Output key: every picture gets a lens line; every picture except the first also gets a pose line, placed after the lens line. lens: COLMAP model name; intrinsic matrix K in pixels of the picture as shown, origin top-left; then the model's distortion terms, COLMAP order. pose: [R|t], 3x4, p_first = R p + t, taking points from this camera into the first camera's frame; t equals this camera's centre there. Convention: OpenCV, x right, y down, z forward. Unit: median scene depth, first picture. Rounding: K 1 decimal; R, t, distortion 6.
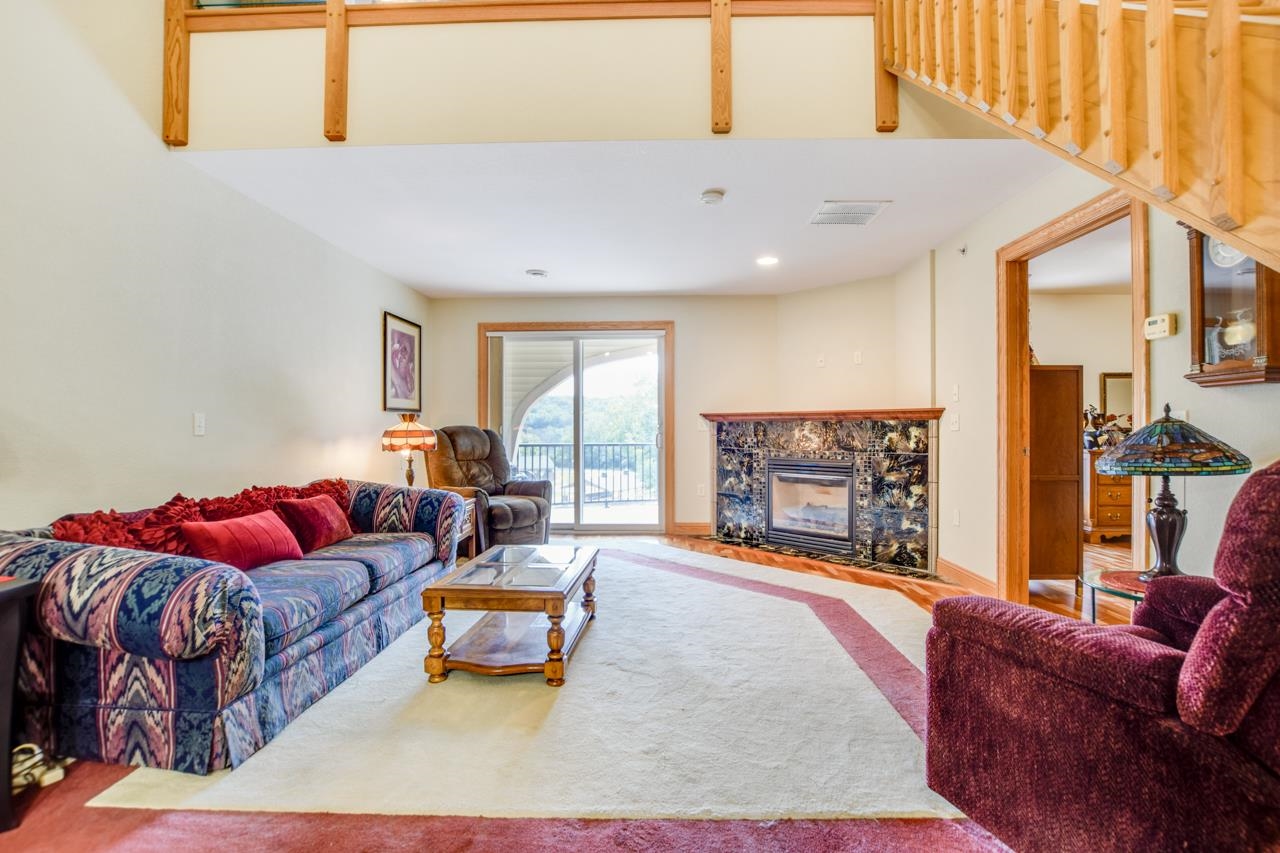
lens RADIAL K [[580.3, 0, 650.2], [0, 580.3, 430.3], [0, 0, 1]] dist [-0.029491, 0.001539]
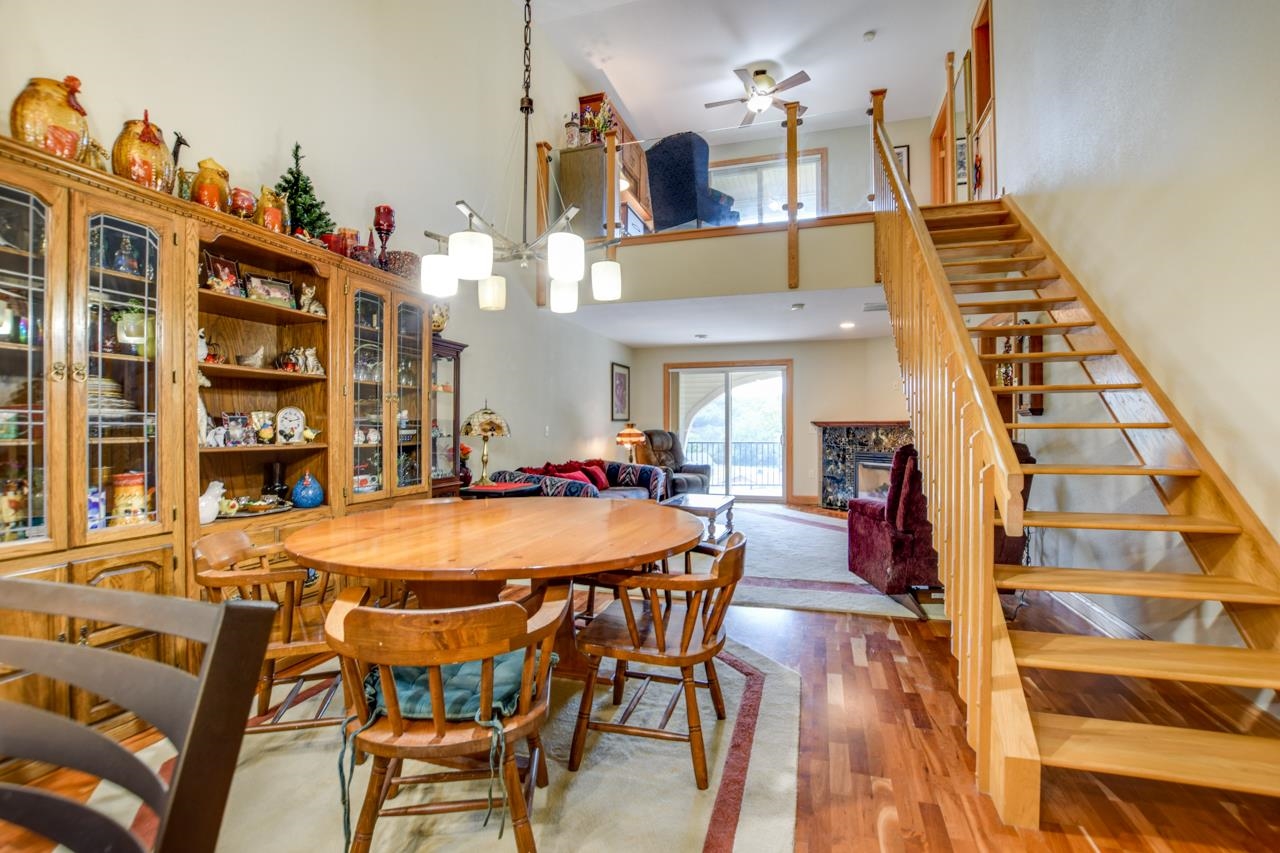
lens RADIAL K [[565.5, 0, 655.4], [0, 565.5, 430.8], [0, 0, 1]] dist [-0.027502, 0.001656]
pose [[0.964758, 0.002443, -0.263126, 0.107104], [-0.001539, 0.999992, 0.003640, -0.012686], [0.263133, -0.003106, 0.964755, -0.619216]]
